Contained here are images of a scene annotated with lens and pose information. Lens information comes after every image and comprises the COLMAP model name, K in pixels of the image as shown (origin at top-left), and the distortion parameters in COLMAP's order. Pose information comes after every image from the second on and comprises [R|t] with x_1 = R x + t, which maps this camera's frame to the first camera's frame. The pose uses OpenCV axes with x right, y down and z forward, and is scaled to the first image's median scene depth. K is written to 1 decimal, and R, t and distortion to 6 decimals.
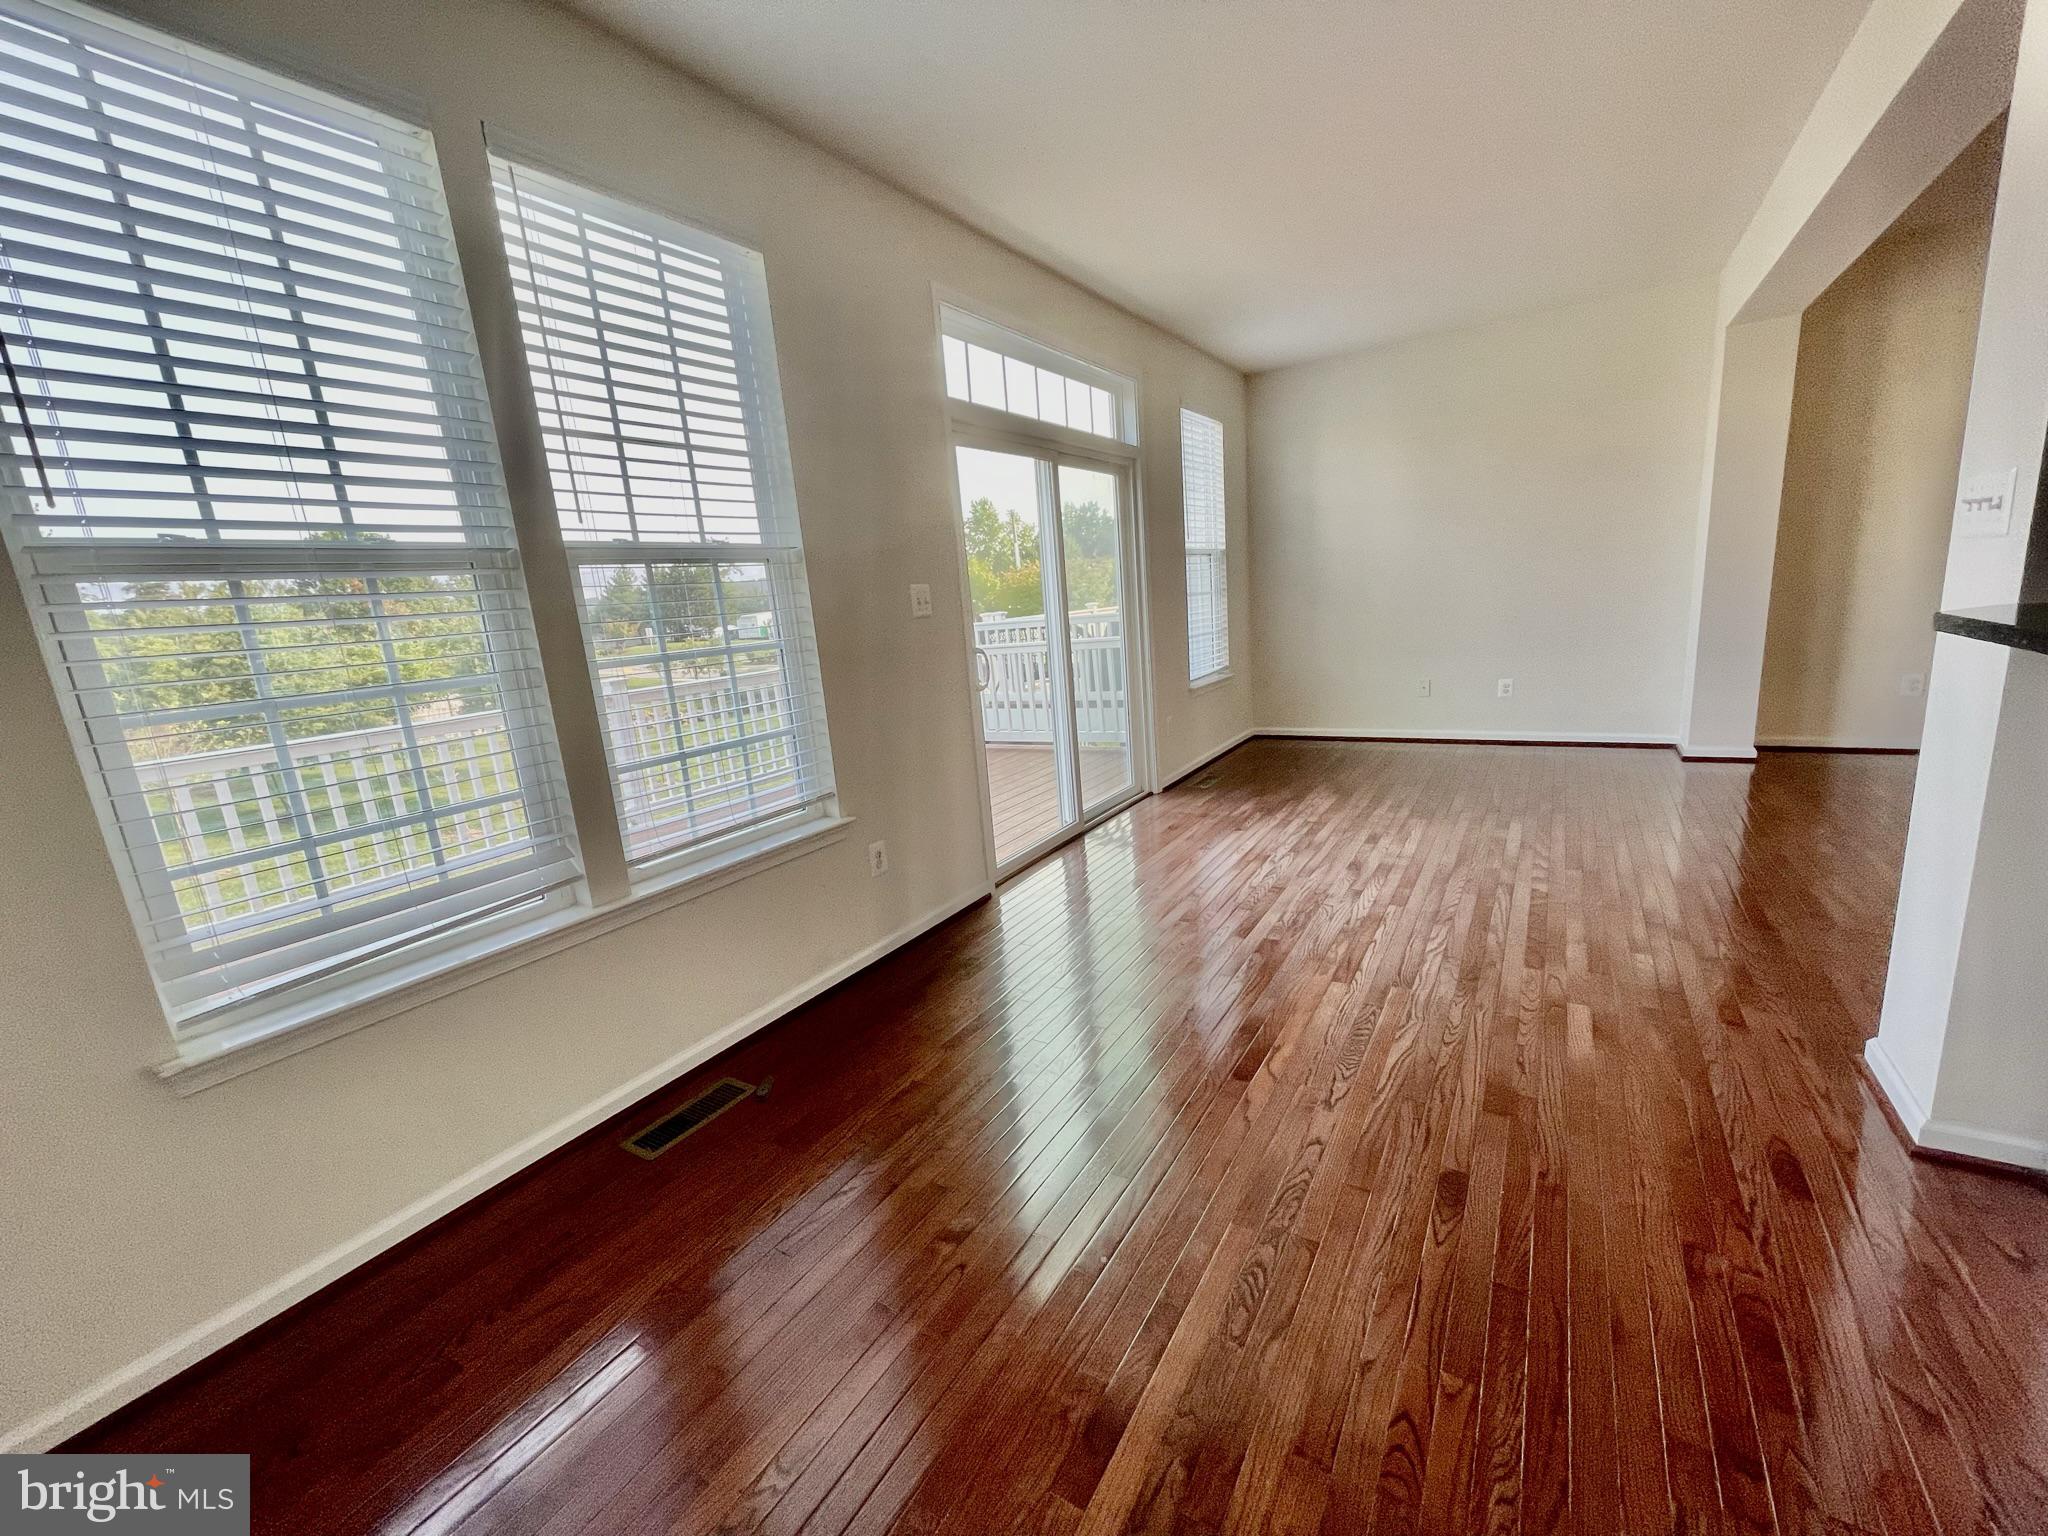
lens RADIAL K [[825.6, 0, 1025.8], [0, 825.6, 772.7], [0, 0, 1]] dist [-0.000195, -0.000065]
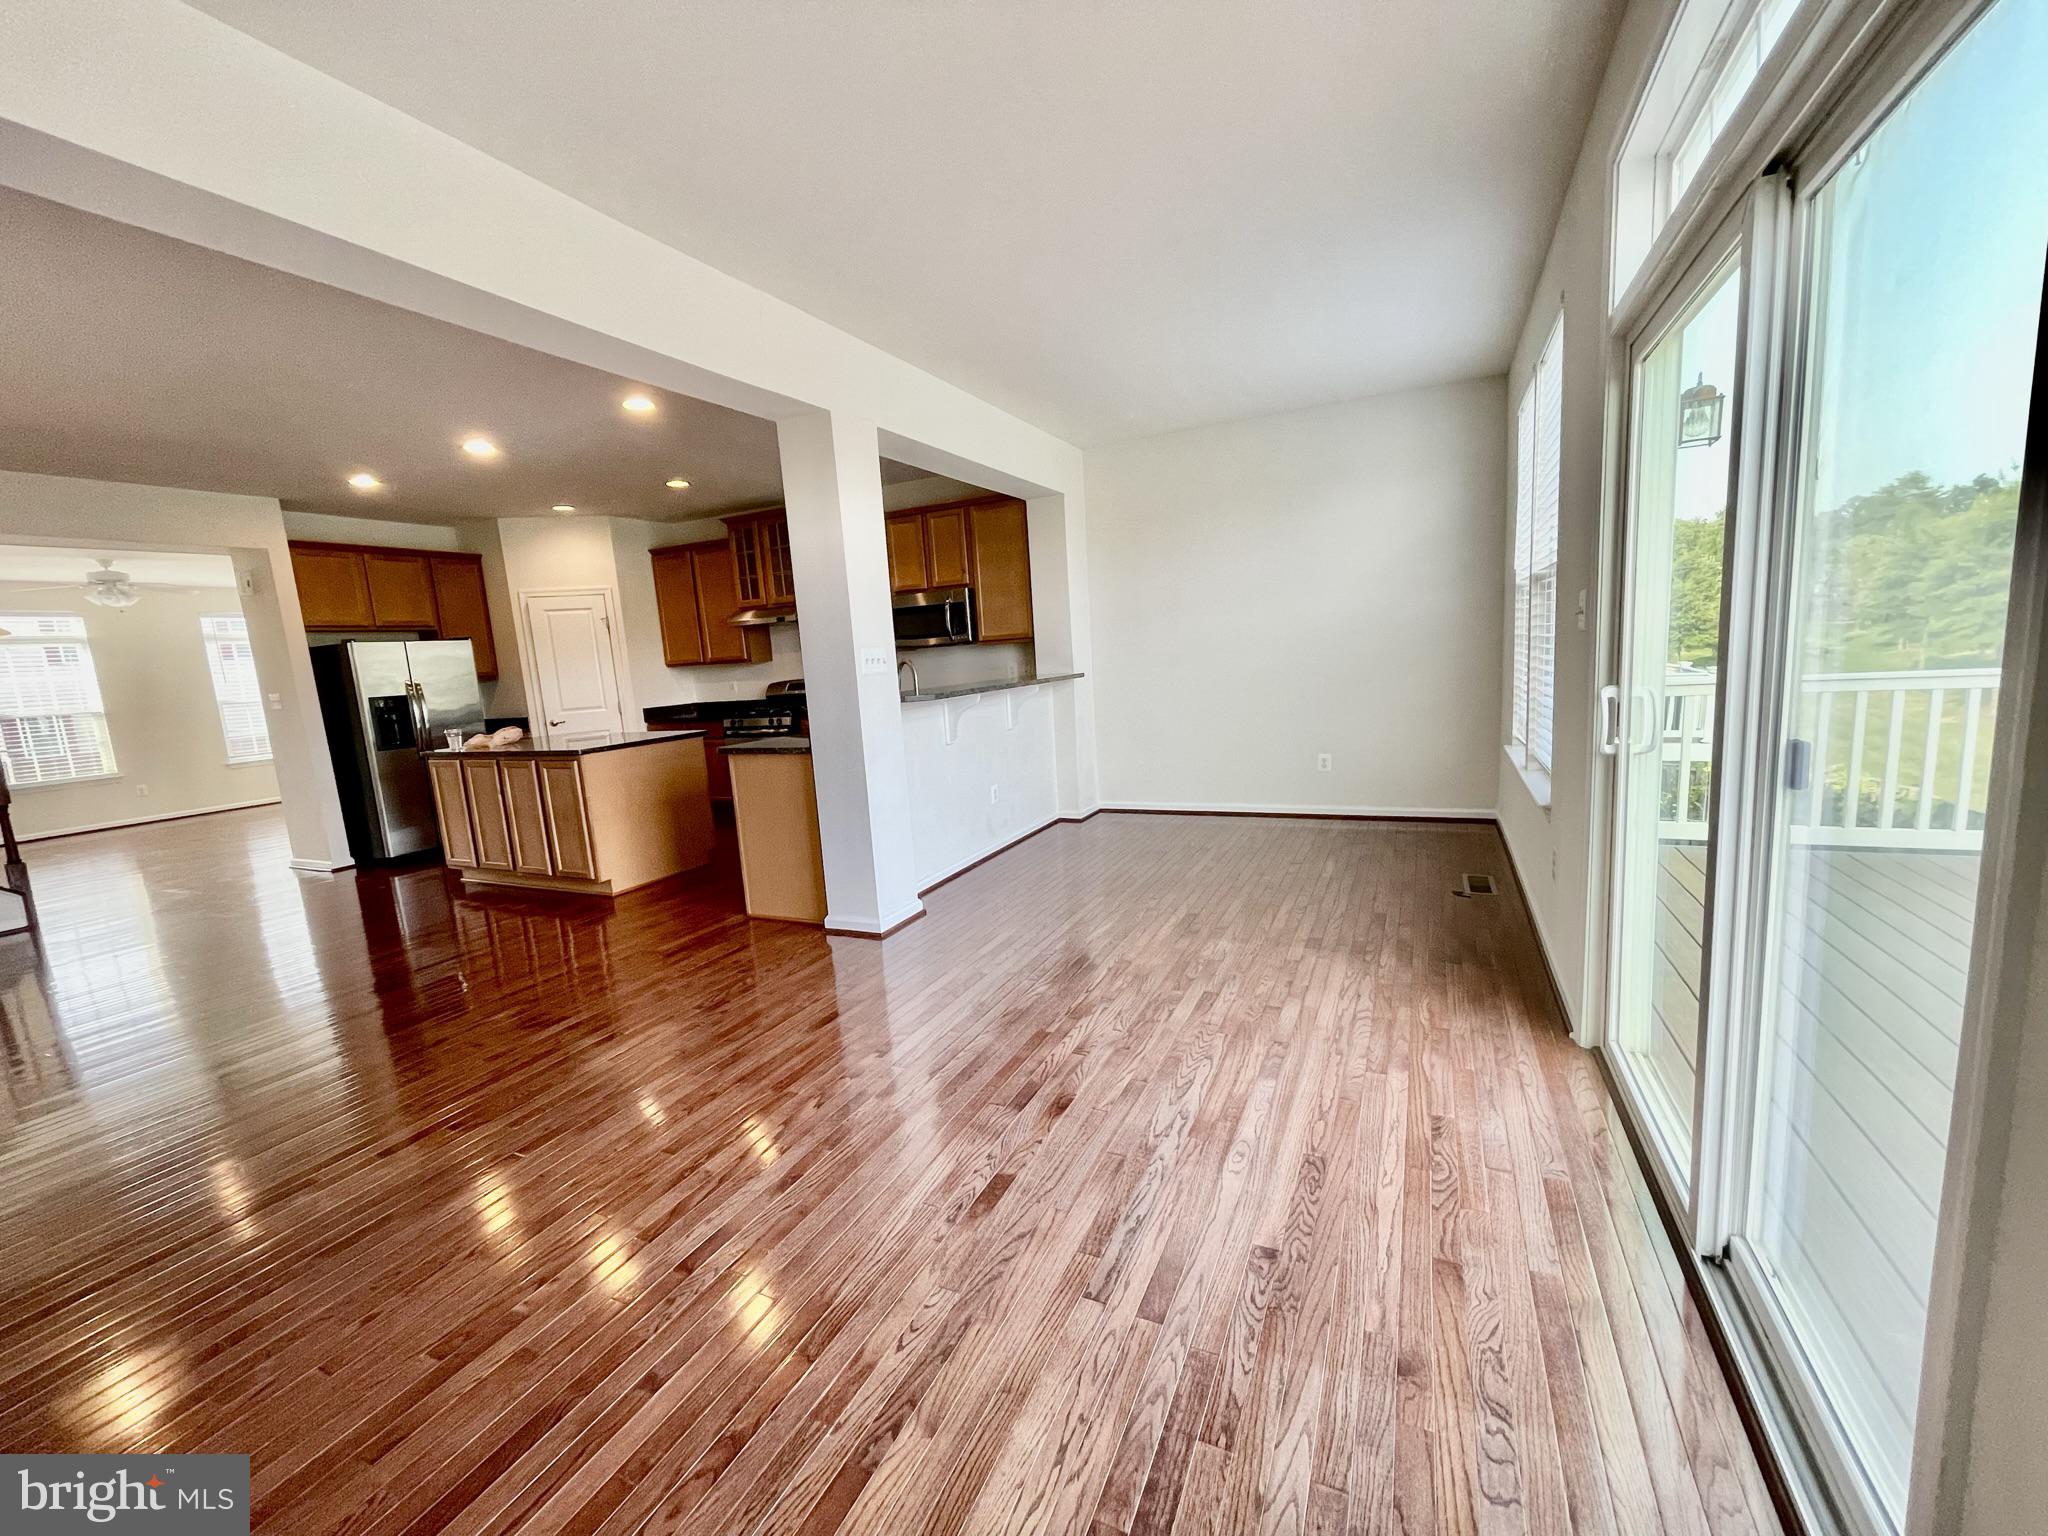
lens RADIAL K [[825.6, 0, 1025.8], [0, 825.6, 772.7], [0, 0, 1]] dist [-0.000195, -0.000065]
pose [[-0.983110, 0.157583, -0.093077, 0.418381], [0.113858, 0.924776, 0.363078, -0.348099], [0.143290, 0.346347, -0.927098, 1.419165]]
